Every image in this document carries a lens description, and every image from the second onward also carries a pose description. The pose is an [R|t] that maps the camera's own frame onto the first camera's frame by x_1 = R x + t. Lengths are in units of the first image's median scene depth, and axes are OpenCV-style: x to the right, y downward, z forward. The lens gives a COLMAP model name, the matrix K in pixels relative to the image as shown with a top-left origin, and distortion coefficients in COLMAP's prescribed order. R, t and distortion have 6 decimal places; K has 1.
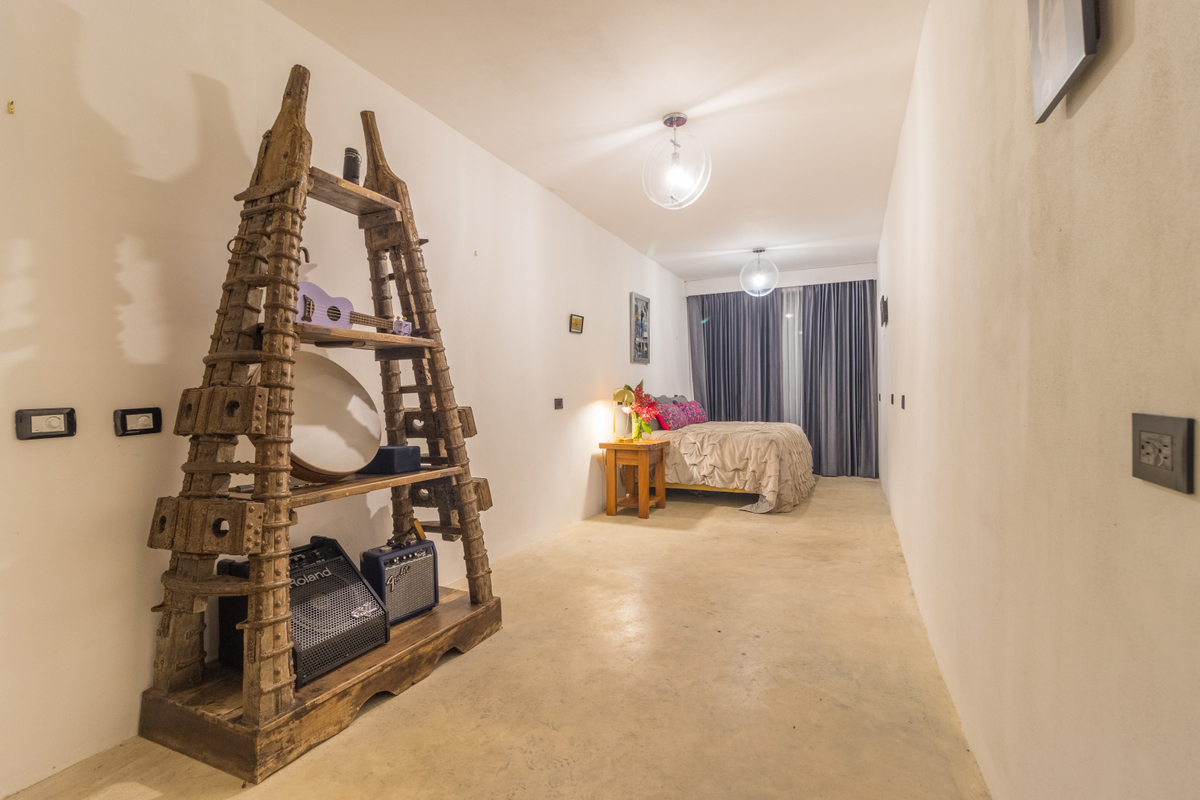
lens RADIAL K [[563.5, 0, 594.7], [0, 563.5, 400.7], [0, 0, 1]] dist [0.006046, -0.000837]
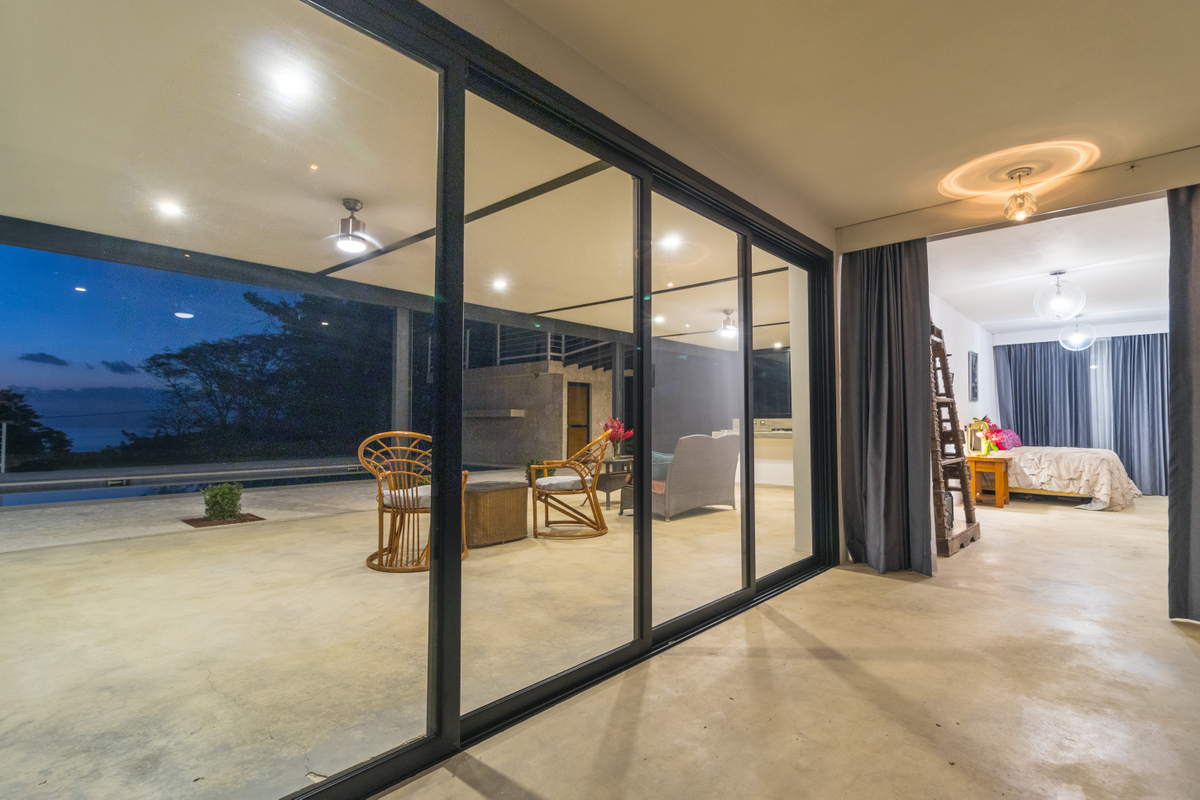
lens RADIAL K [[563.5, 0, 605.8], [0, 563.5, 398.6], [0, 0, 1]] dist [0.006046, -0.000837]
pose [[0.950611, 0.000208, -0.310386, -0.406604], [-0.015911, 0.998718, -0.048060, 0.008802], [0.309978, 0.050625, 0.949395, -0.693612]]
